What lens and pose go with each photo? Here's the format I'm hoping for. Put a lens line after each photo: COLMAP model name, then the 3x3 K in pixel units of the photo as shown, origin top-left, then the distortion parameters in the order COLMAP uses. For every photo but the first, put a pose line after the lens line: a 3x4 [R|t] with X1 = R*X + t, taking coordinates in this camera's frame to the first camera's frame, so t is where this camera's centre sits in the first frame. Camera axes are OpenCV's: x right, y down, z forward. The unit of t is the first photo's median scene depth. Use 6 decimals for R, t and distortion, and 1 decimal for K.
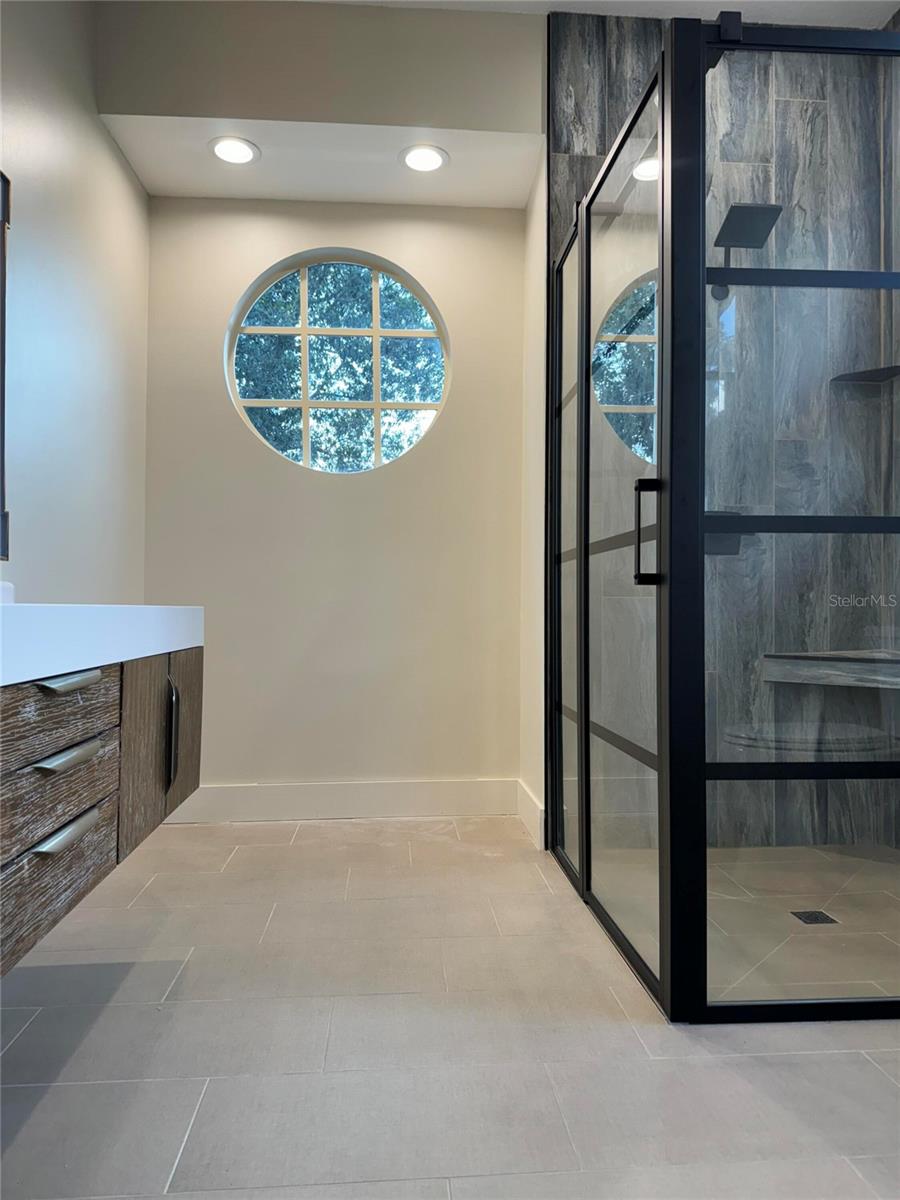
lens RADIAL K [[841.9, 0, 444.8], [0, 841.9, 596.1], [0, 0, 1]] dist [0.038735, -0.026488]
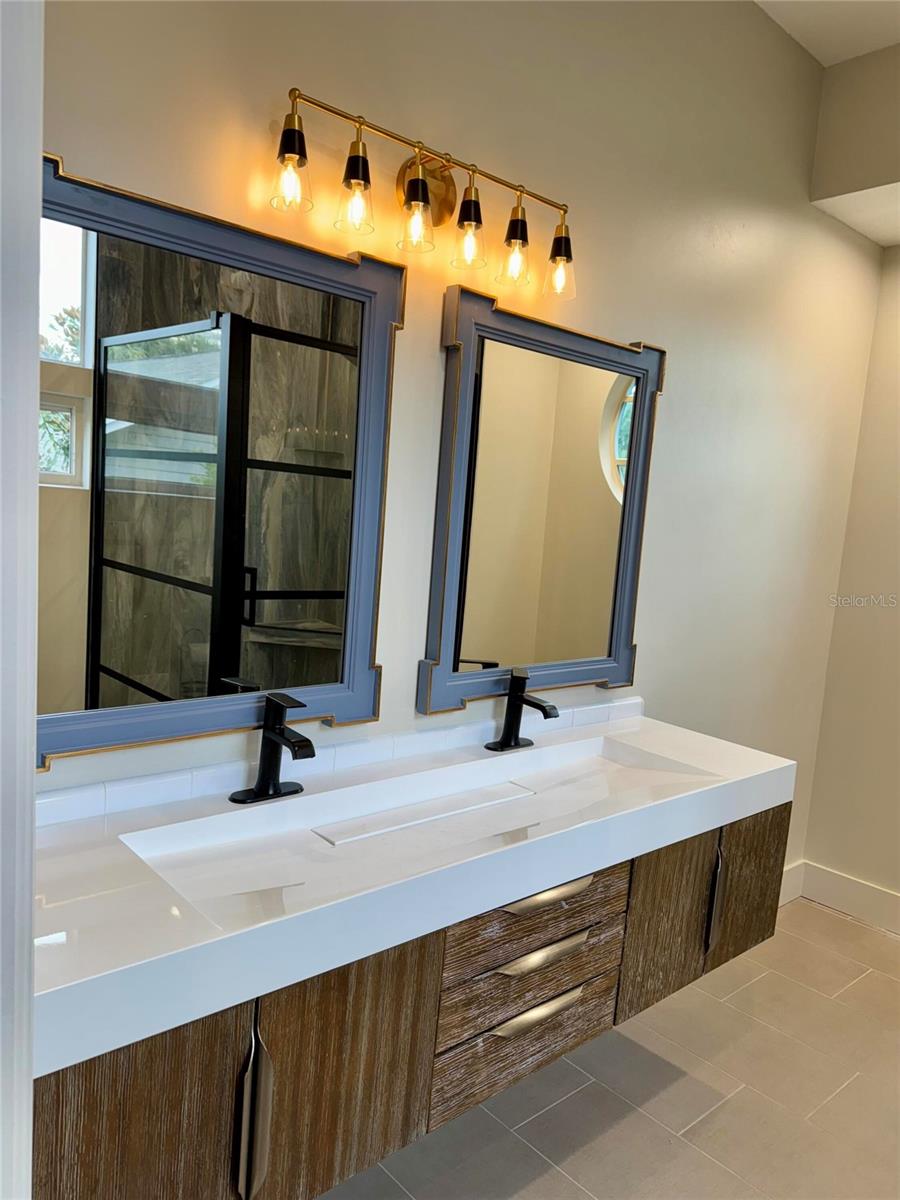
lens RADIAL K [[841.9, 0, 444.6], [0, 841.9, 601.3], [0, 0, 1]] dist [0.038735, -0.026488]
pose [[0.592664, 0.140745, -0.793057, 0.325462], [-0.059170, 0.989562, 0.131400, -0.410424], [0.803273, -0.030951, 0.594806, 0.152348]]
